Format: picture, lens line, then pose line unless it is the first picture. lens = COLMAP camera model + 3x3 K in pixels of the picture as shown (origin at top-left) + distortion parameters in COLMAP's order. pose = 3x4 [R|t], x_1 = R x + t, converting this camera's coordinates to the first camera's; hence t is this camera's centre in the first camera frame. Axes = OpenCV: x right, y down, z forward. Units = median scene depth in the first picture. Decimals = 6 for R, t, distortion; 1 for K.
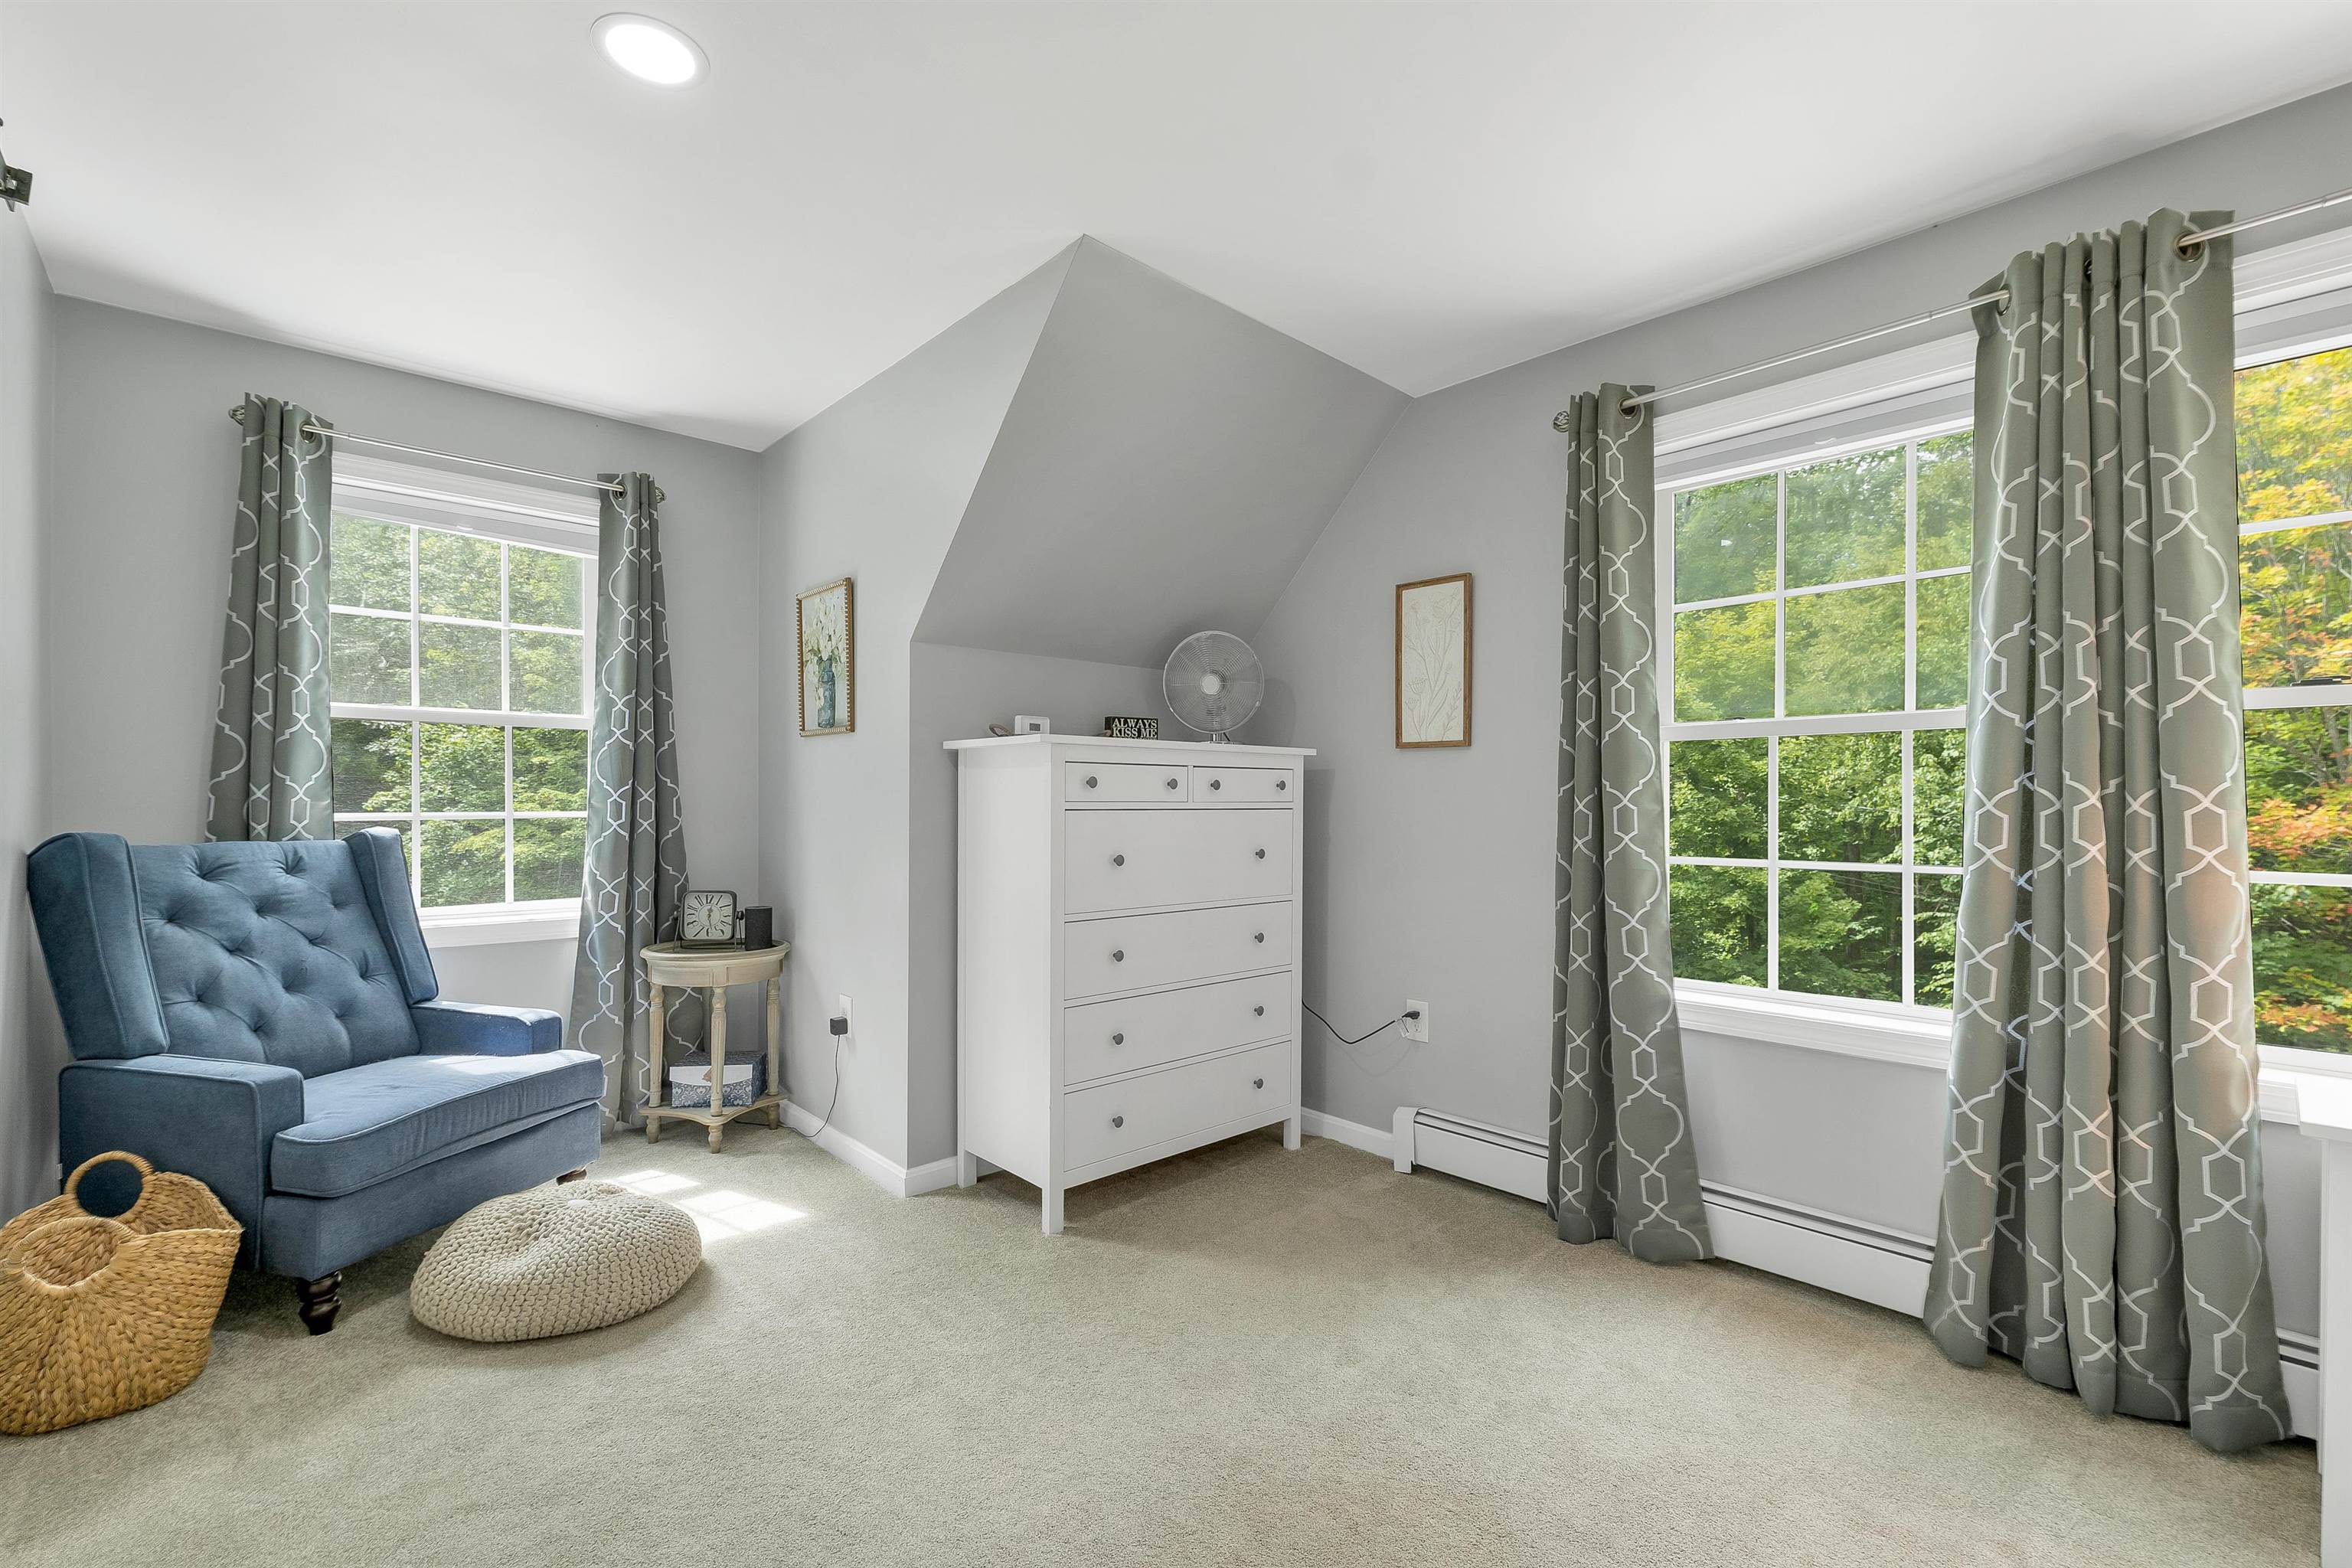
lens RADIAL K [[1000.6, 0, 1201.2], [0, 1000.6, 807.0], [0, 0, 1]] dist [-0.004599, 0.001599]
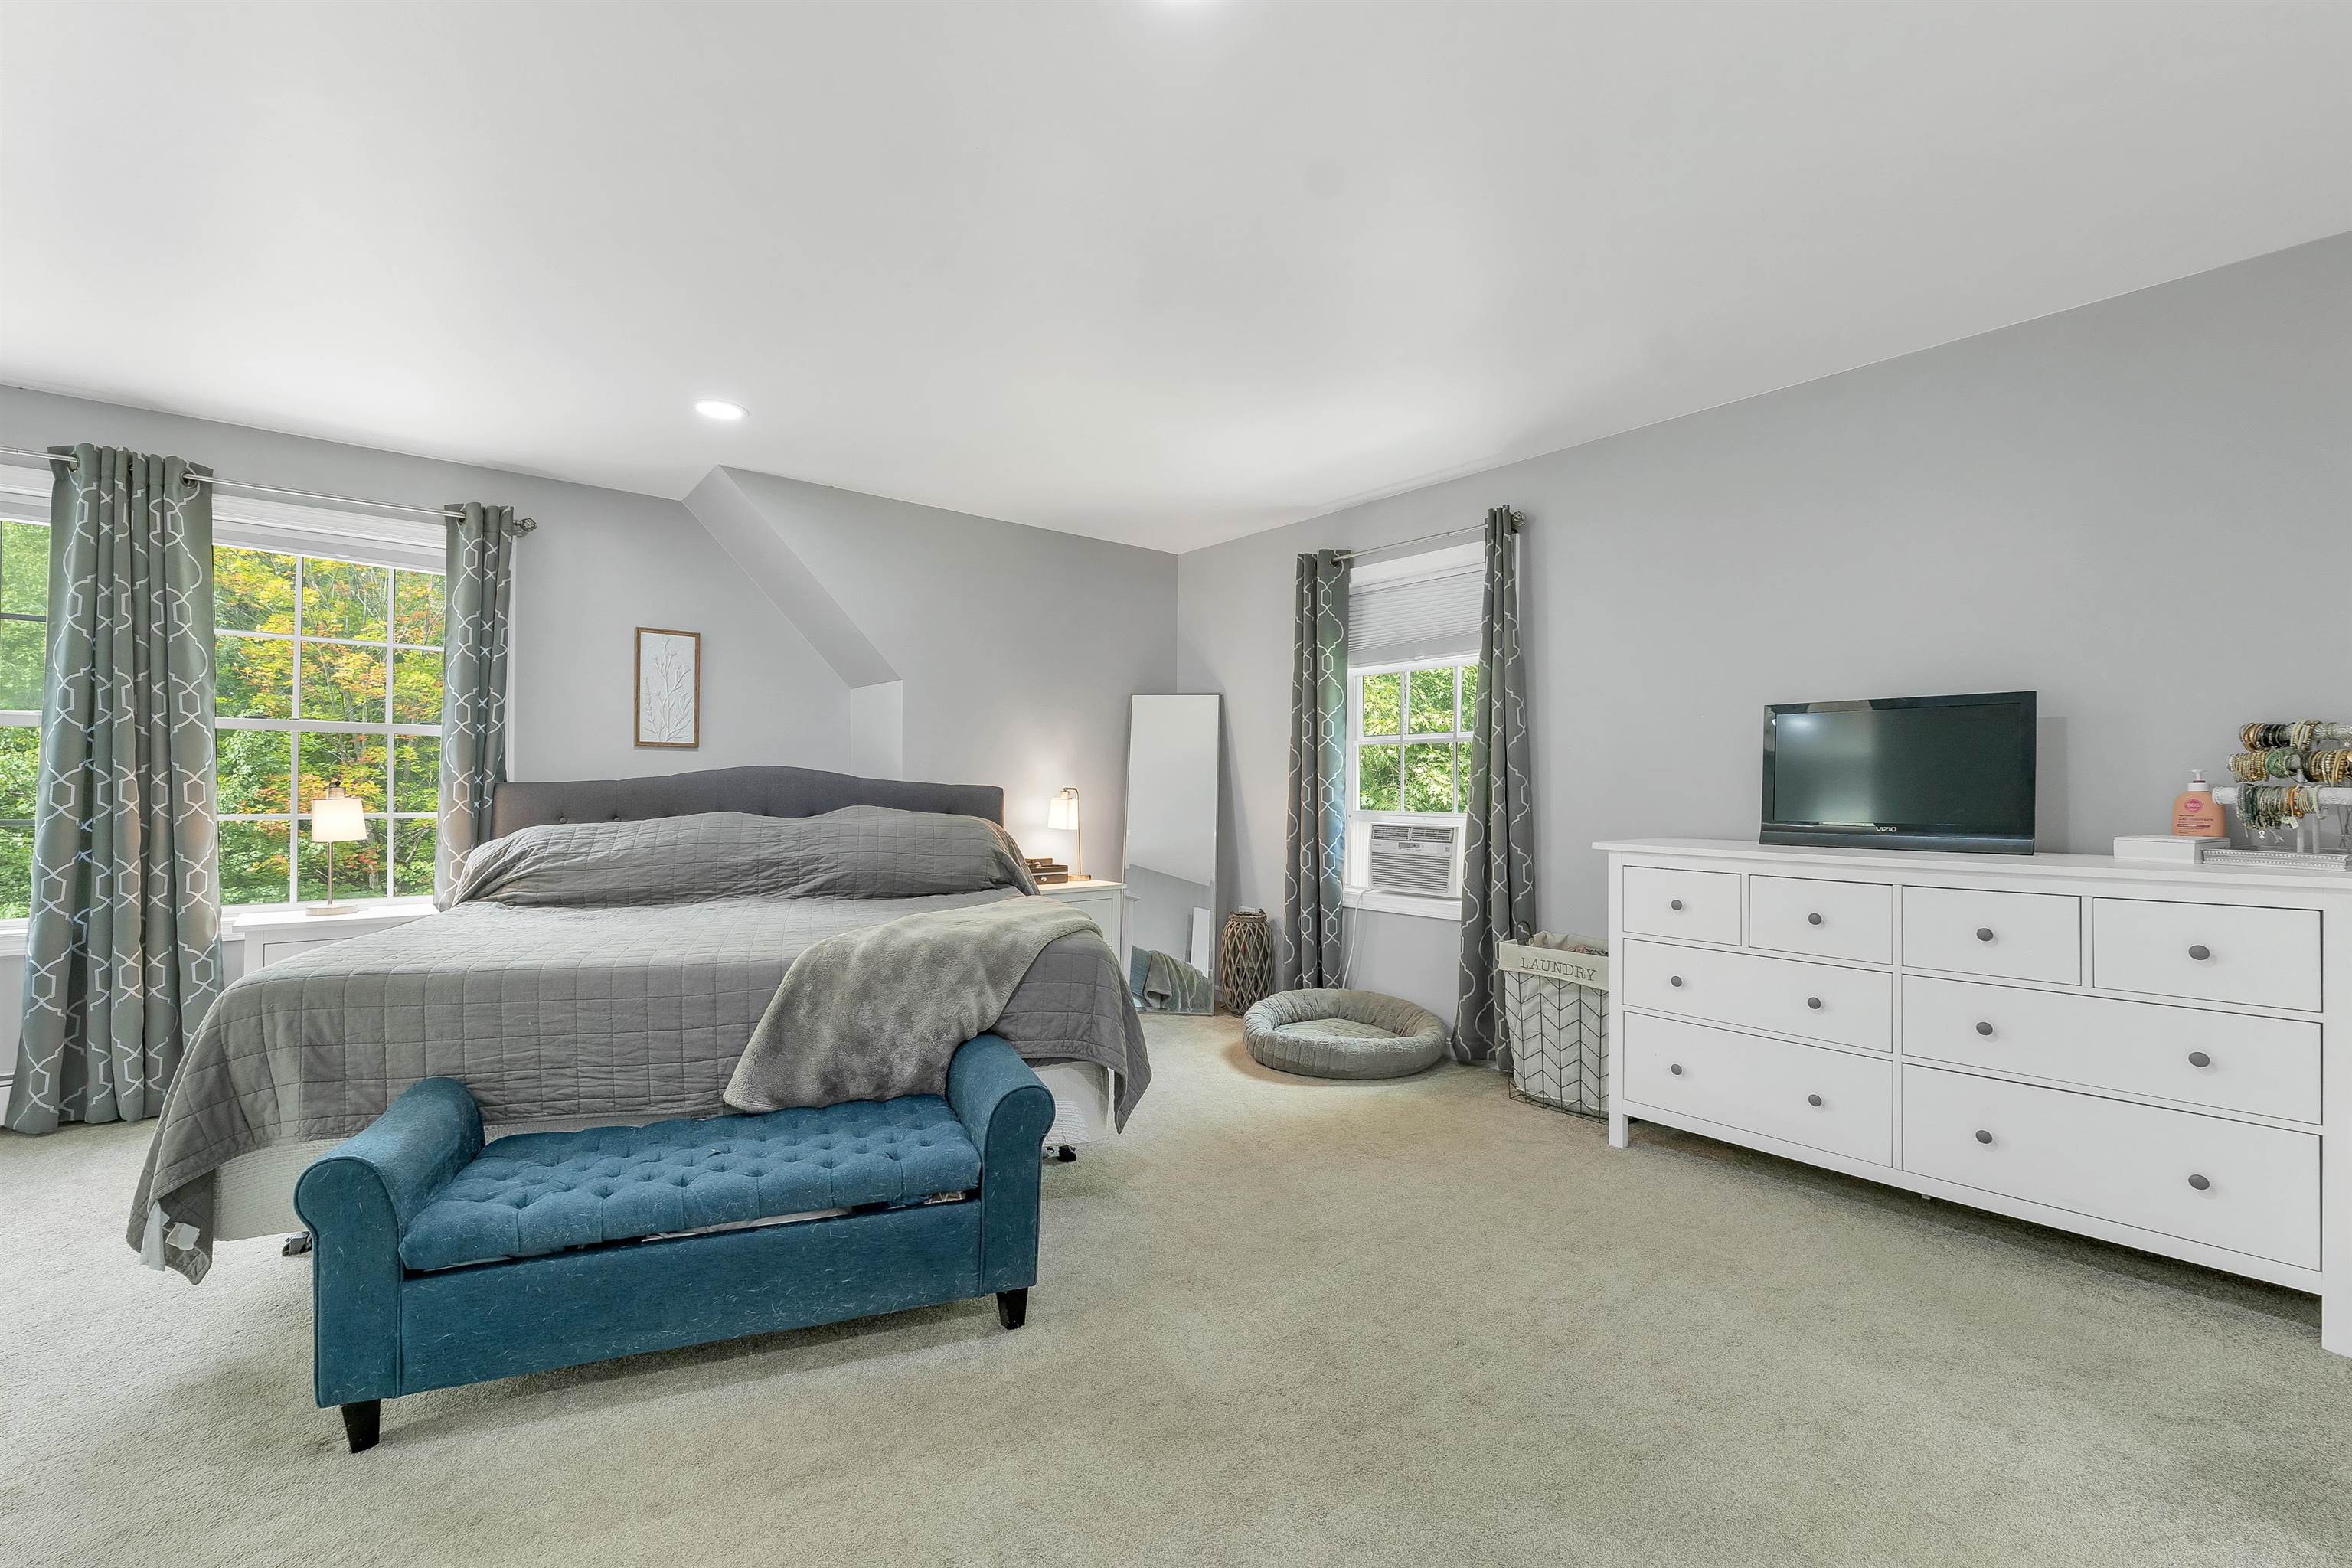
lens RADIAL K [[1000.6, 0, 1176.0], [0, 1000.6, 782.9], [0, 0, 1]] dist [-0.004599, 0.001599]
pose [[0.048276, 0.000520, 0.998834, -0.706755], [-0.004317, 0.999991, -0.000312, -0.002907], [-0.998825, -0.004297, 0.048278, -0.844430]]
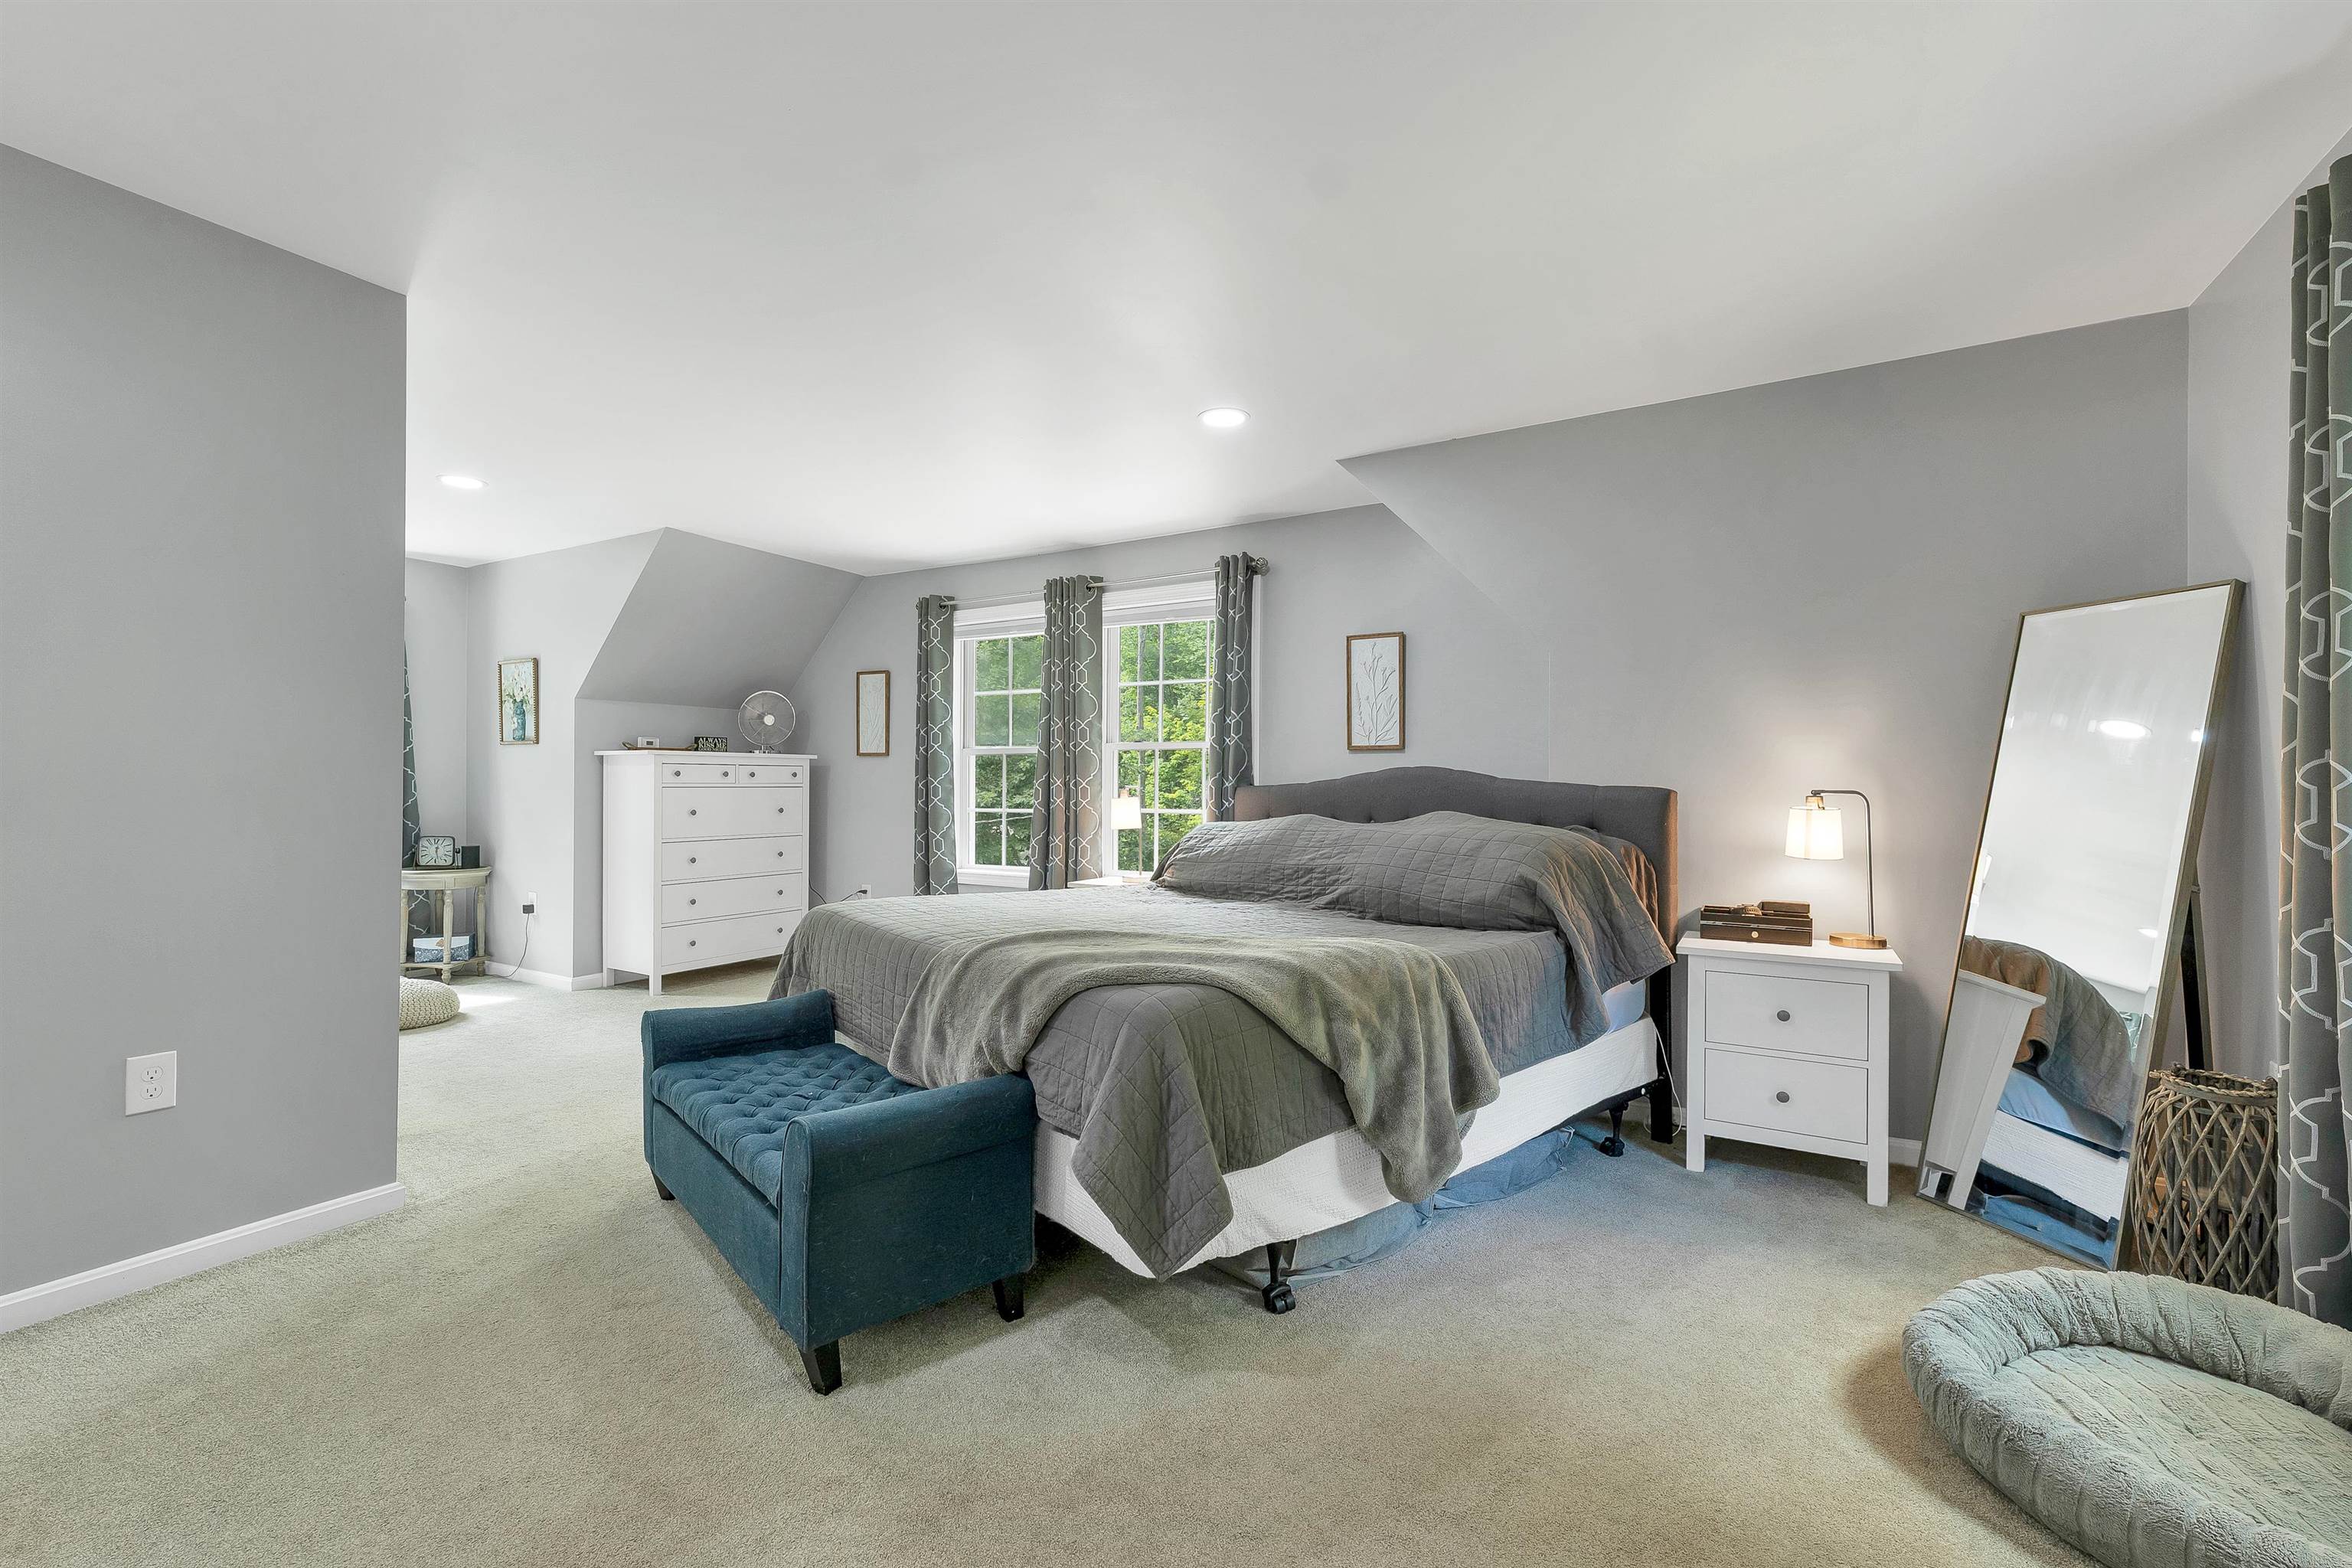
lens RADIAL K [[1000.6, 0, 1185.3], [0, 1000.6, 781.3], [0, 0, 1]] dist [-0.004599, 0.001599]
pose [[0.959685, 0.000696, 0.281078, 0.408600], [0.000786, 0.999986, -0.005161, 0.002770], [-0.281078, 0.005174, 0.959671, -1.629557]]
